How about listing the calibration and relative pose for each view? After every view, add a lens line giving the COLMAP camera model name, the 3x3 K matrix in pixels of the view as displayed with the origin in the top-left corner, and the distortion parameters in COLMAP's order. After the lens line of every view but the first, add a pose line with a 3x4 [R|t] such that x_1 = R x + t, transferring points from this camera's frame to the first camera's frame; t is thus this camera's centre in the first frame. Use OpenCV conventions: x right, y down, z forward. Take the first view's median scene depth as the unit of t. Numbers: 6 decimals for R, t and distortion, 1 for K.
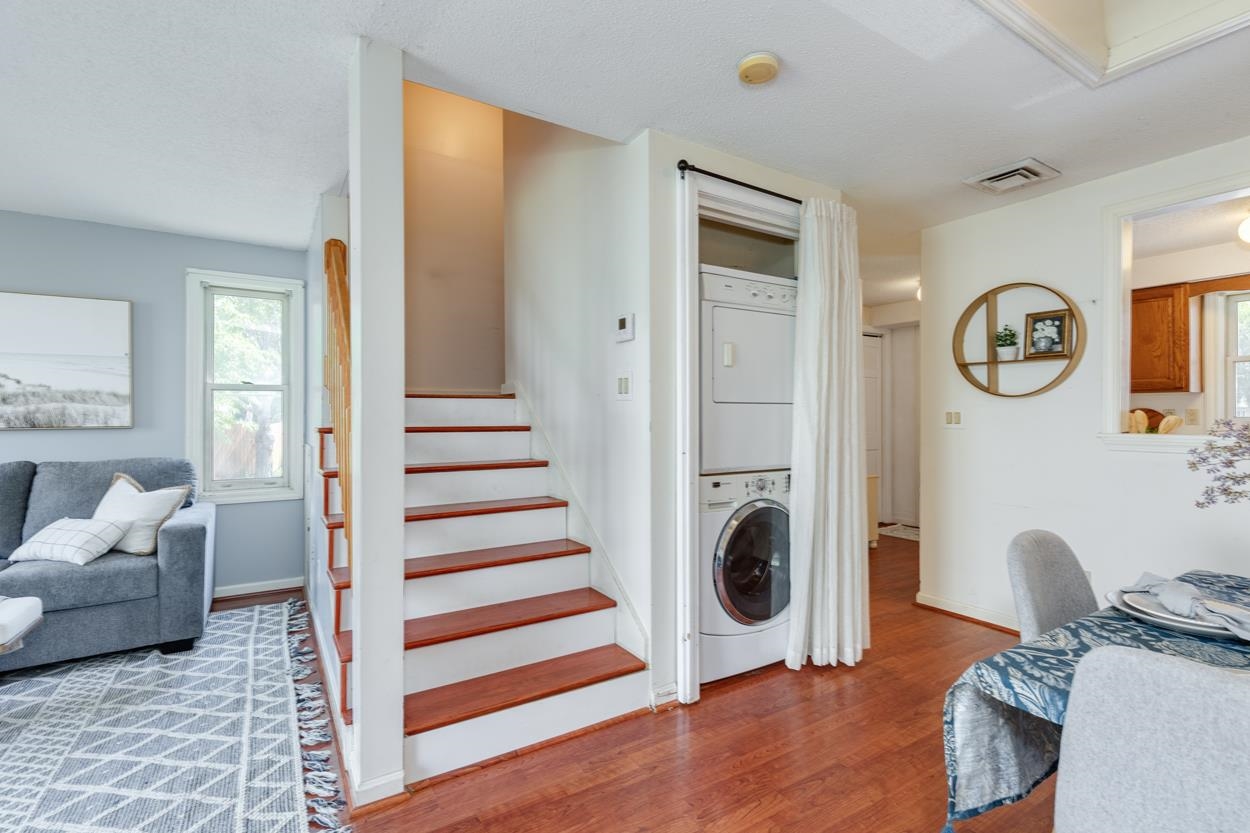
lens RADIAL K [[570.5, 0, 630.6], [0, 570.5, 413.3], [0, 0, 1]] dist [0.002652, 0.000341]
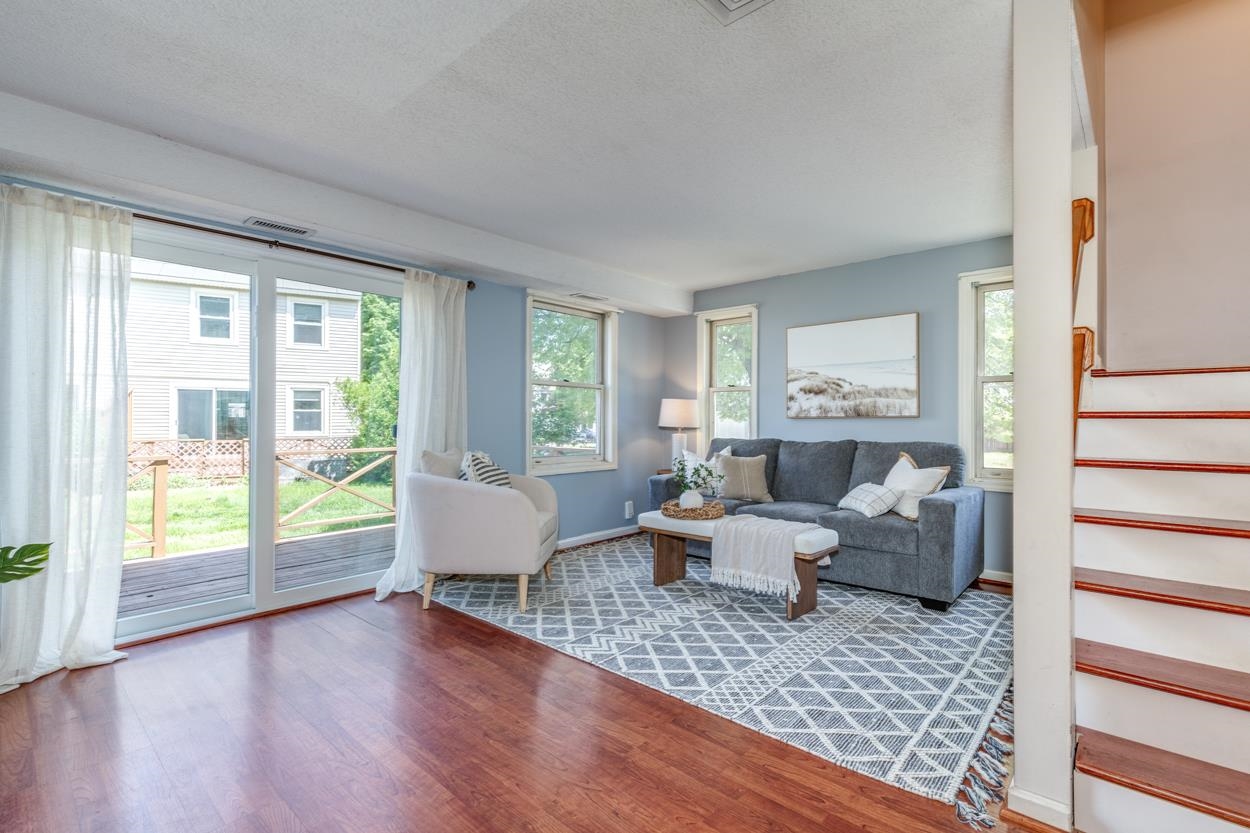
lens RADIAL K [[571.2, 0, 619.3], [0, 571.2, 414.1], [0, 0, 1]] dist [0.006634, -0.000087]
pose [[0.267801, -0.006950, -0.963449, 0.180799], [0.000282, 0.999975, -0.007135, 0.040253], [0.963474, 0.001639, 0.267796, 0.101887]]
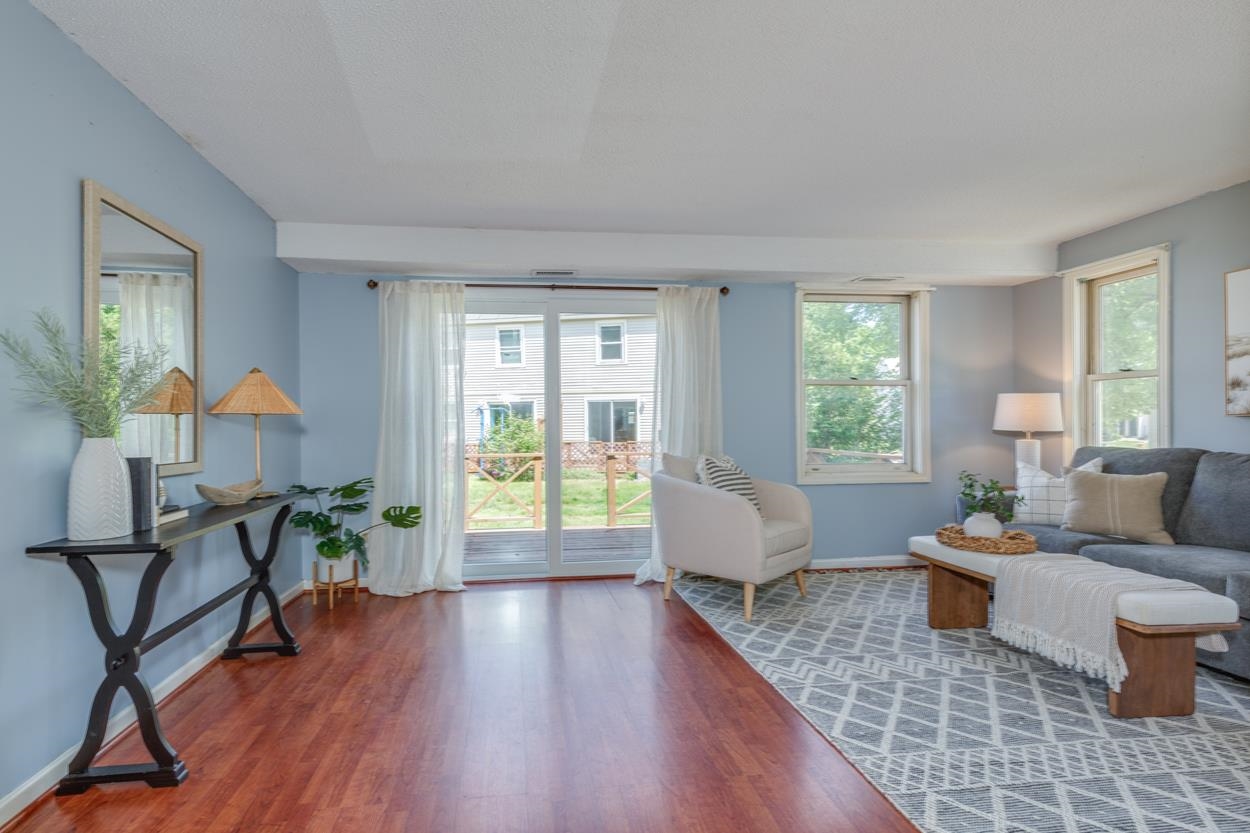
lens RADIAL K [[575.6, 0, 569.1], [0, 575.6, 426.0], [0, 0, 1]] dist [0.001792, 0.000119]
pose [[-0.435500, 0.007077, -0.900161, 0.185842], [0.013419, 0.999909, 0.001369, 0.041222], [0.900089, -0.011482, -0.435556, 0.466305]]
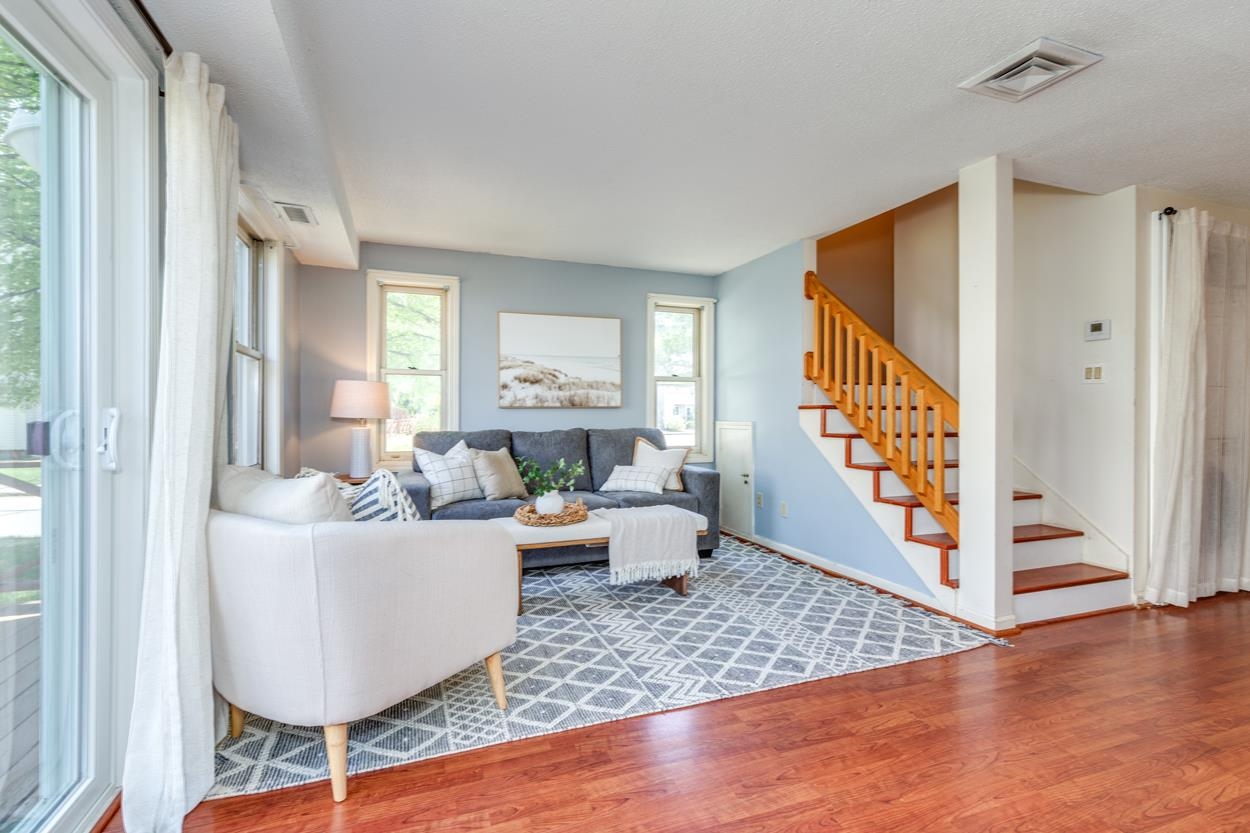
lens RADIAL K [[571.2, 0, 619.3], [0, 571.2, 414.1], [0, 0, 1]] dist [0.006634, -0.000087]
pose [[0.978748, 0.005937, -0.204981, -0.857522], [-0.003965, 0.999942, 0.010031, 0.041159], [0.205028, -0.009005, 0.978715, -0.584274]]
